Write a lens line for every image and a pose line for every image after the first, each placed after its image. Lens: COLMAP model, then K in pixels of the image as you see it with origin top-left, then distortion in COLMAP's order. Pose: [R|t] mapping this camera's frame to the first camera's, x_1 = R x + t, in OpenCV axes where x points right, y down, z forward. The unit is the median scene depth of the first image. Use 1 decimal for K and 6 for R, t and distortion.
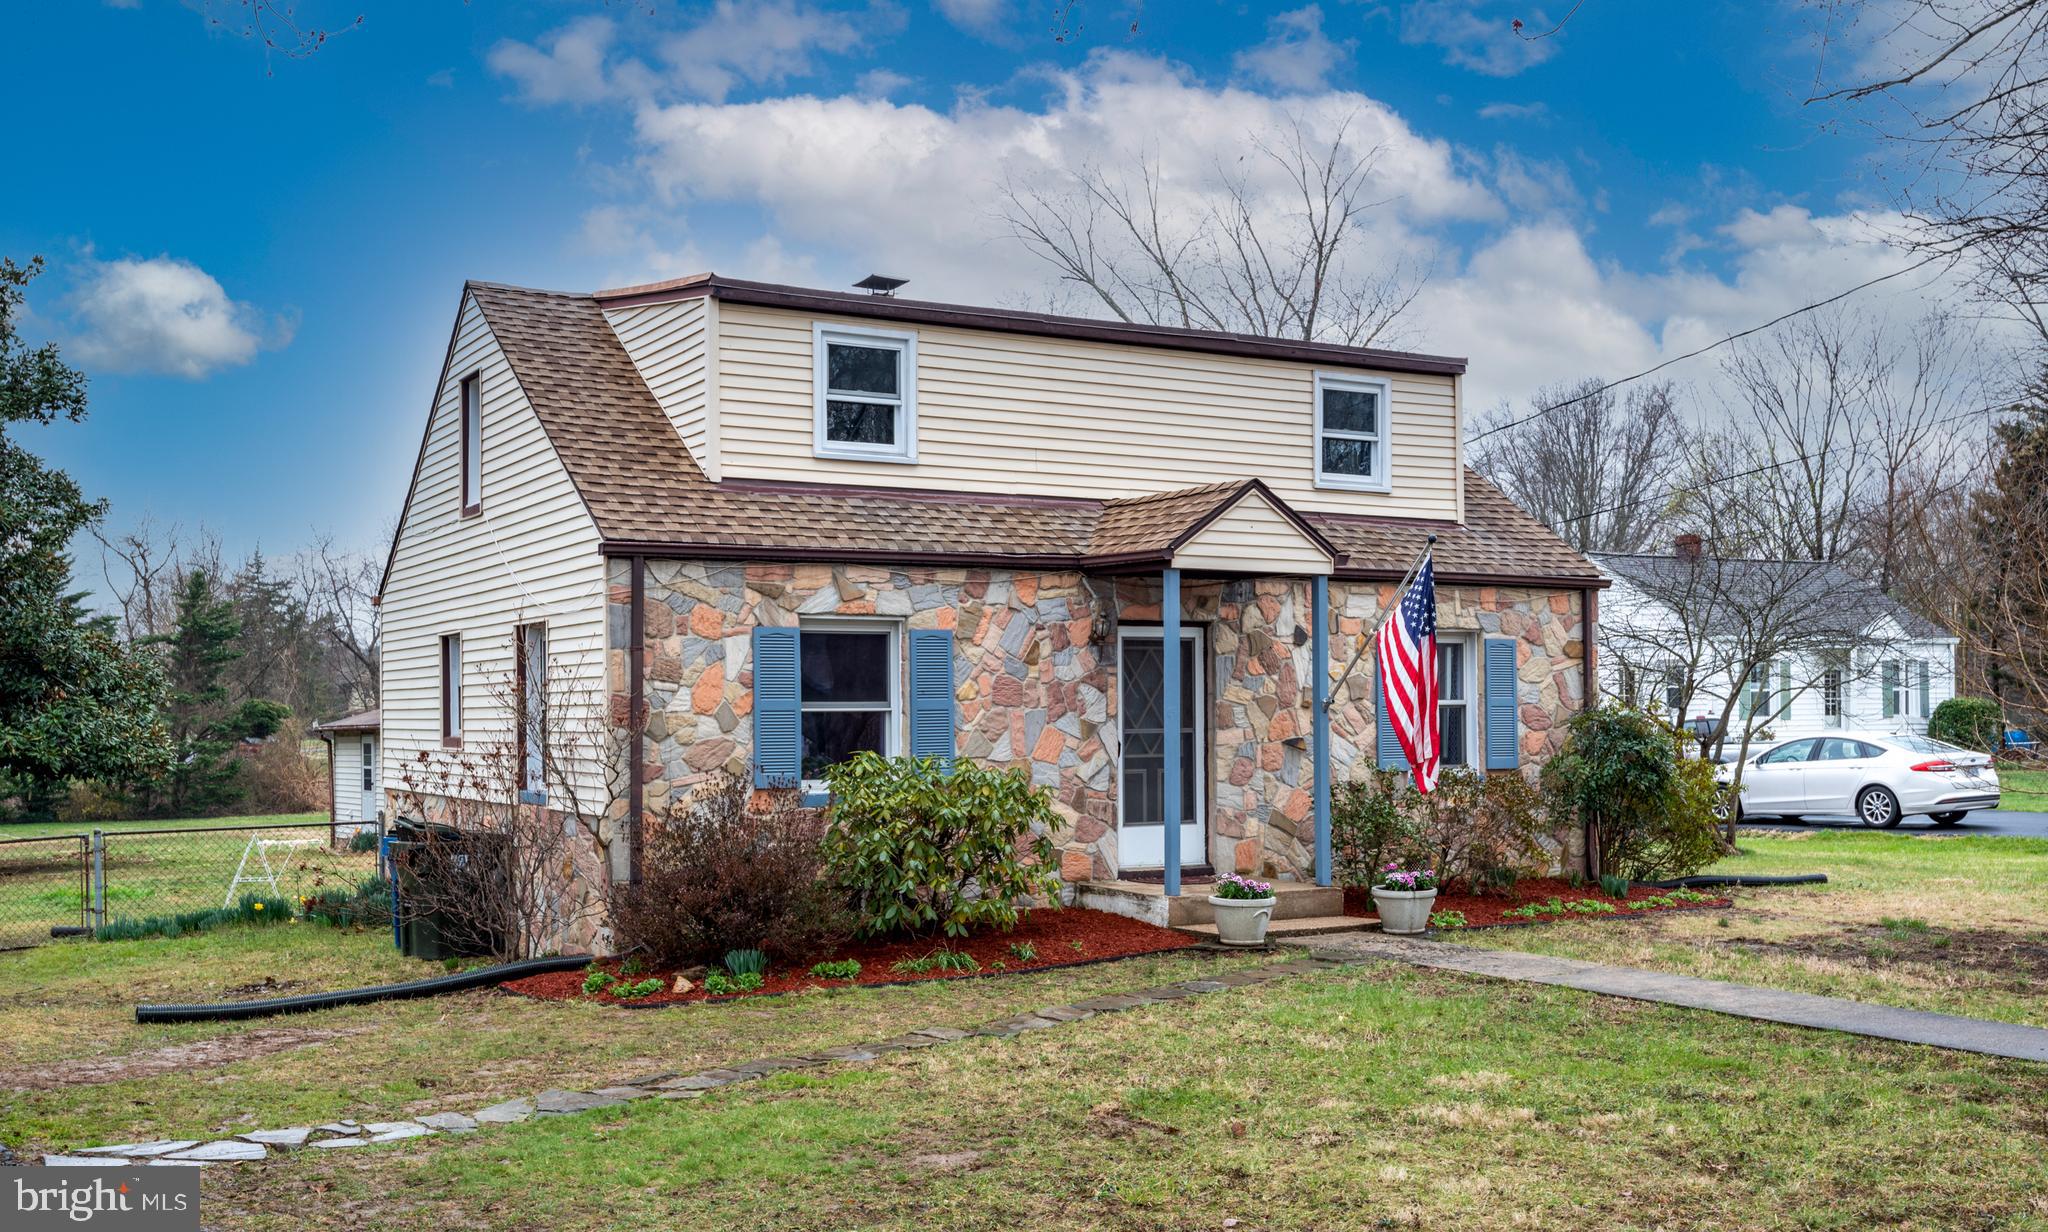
lens RADIAL K [[1969.0, 0, 1016.9], [0, 1969.0, 713.3], [0, 0, 1]] dist [0.004944, 0.001704]
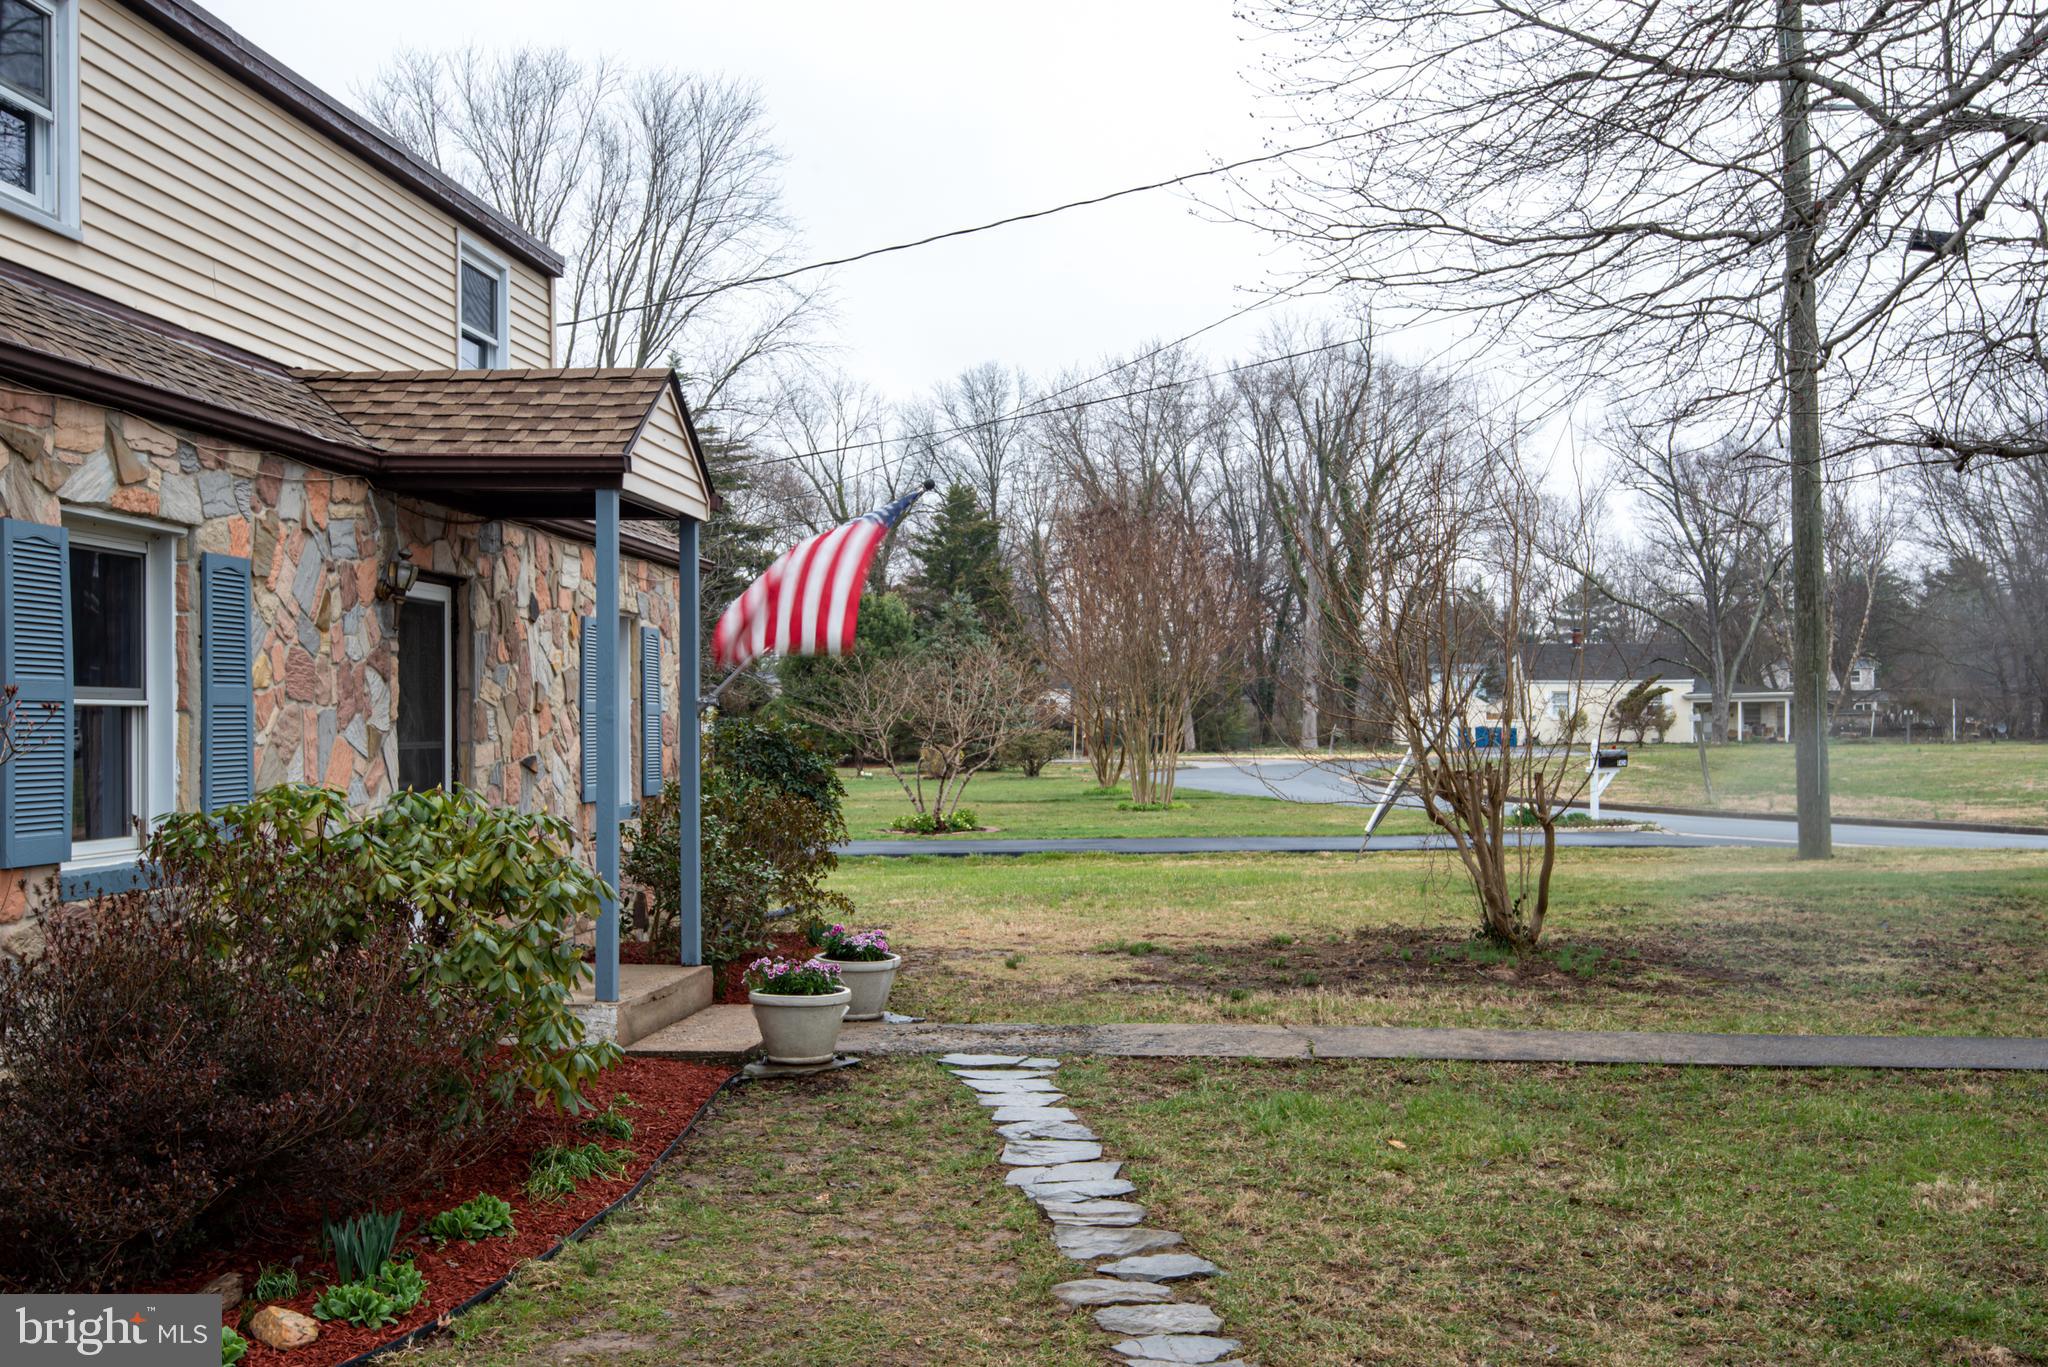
lens RADIAL K [[1949.1, 0, 1025.9], [0, 1949.1, 732.4], [0, 0, 1]] dist [0.011526, 0.006723]
pose [[0.582669, 0.002559, 0.812705, -0.334067], [0.000057, 0.999995, -0.003190, 0.006923], [-0.812709, 0.001905, 0.582666, 0.492400]]
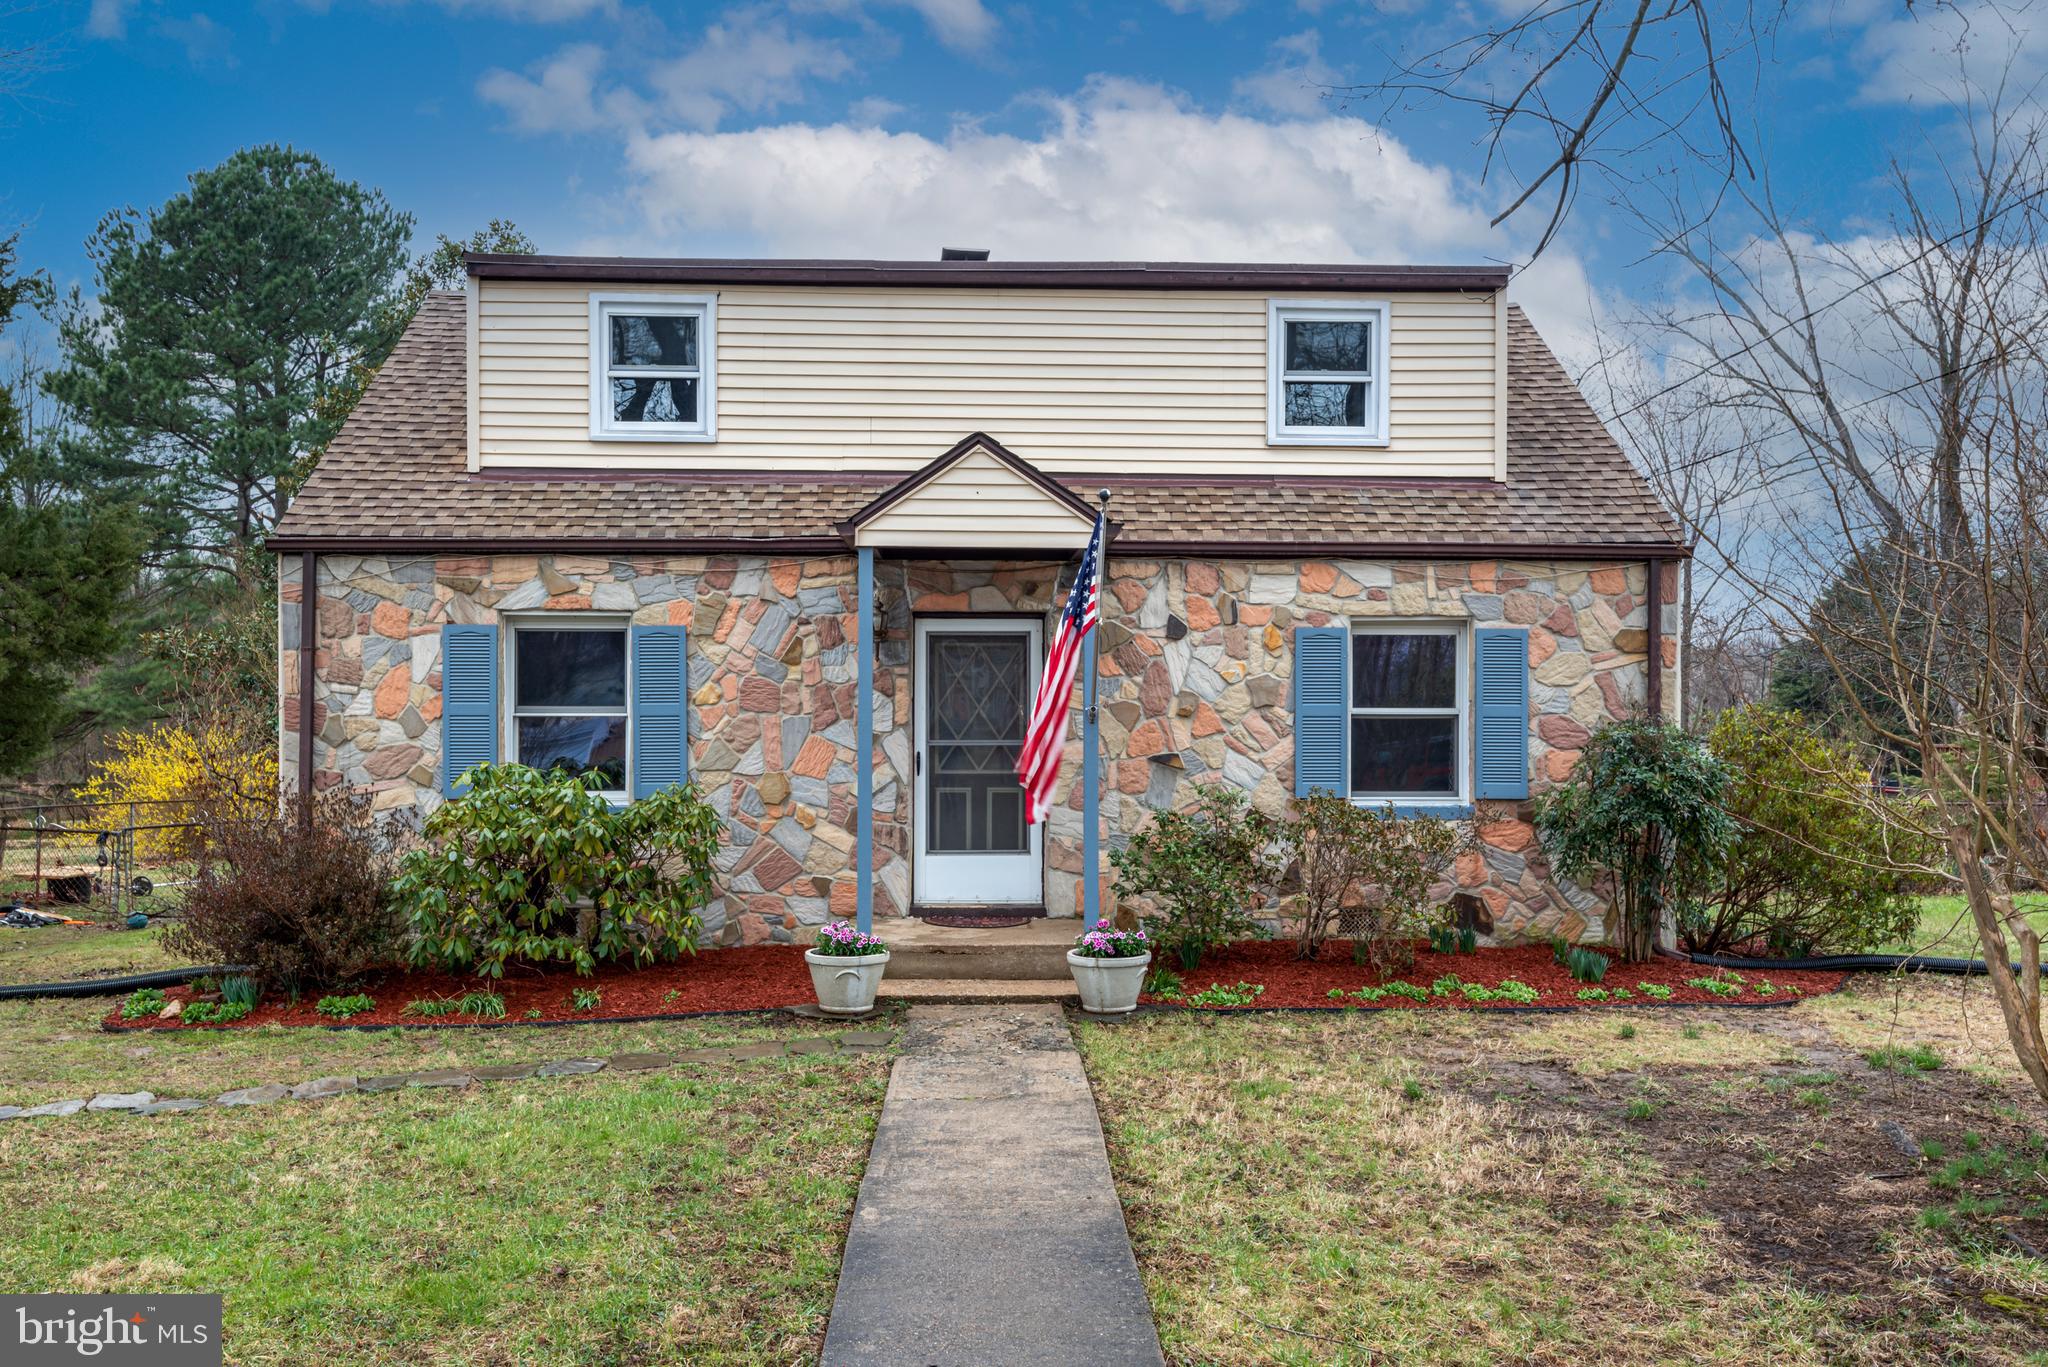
lens RADIAL K [[1816.3, 0, 1029.1], [0, 1816.3, 730.0], [0, 0, 1]] dist [0.021172, 0.002727]
pose [[0.891017, 0.012568, -0.453796, 0.459751], [-0.007874, 0.999894, 0.012230, -0.006409], [0.453902, -0.007324, 0.891021, 0.328354]]
